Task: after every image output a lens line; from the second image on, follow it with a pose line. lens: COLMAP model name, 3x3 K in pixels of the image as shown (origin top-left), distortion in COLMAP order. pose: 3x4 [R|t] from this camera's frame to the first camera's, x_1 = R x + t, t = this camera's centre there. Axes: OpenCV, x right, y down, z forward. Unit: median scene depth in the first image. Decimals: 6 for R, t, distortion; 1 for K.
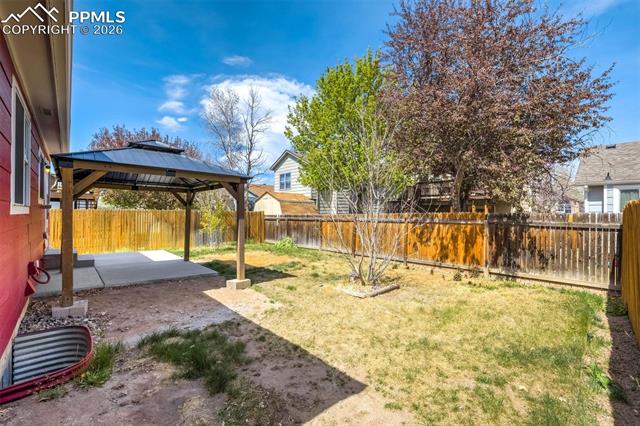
lens RADIAL K [[276.8, 0, 320.0], [0, 276.8, 213.0], [0, 0, 1]] dist [-0.037602, 0.000567]
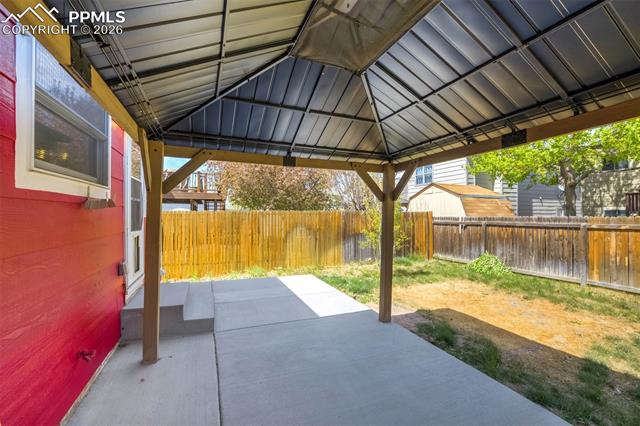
lens RADIAL K [[276.8, 0, 320.0], [0, 276.8, 213.0], [0, 0, 1]] dist [-0.037602, 0.000567]
pose [[0.933672, -0.008342, -0.358033, -0.426938], [0.007602, 0.999965, -0.003474, -0.004398], [0.358049, 0.000522, 0.933703, 0.538198]]
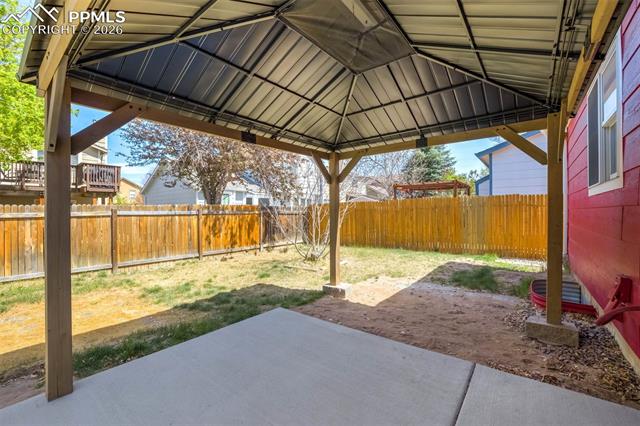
lens RADIAL K [[276.8, 0, 320.0], [0, 276.8, 213.0], [0, 0, 1]] dist [-0.037602, 0.000567]
pose [[-0.169133, -0.013640, 0.985499, -0.698384], [-0.004407, 0.999905, 0.013083, 0.013511], [-0.985583, -0.002130, -0.169177, 0.781351]]
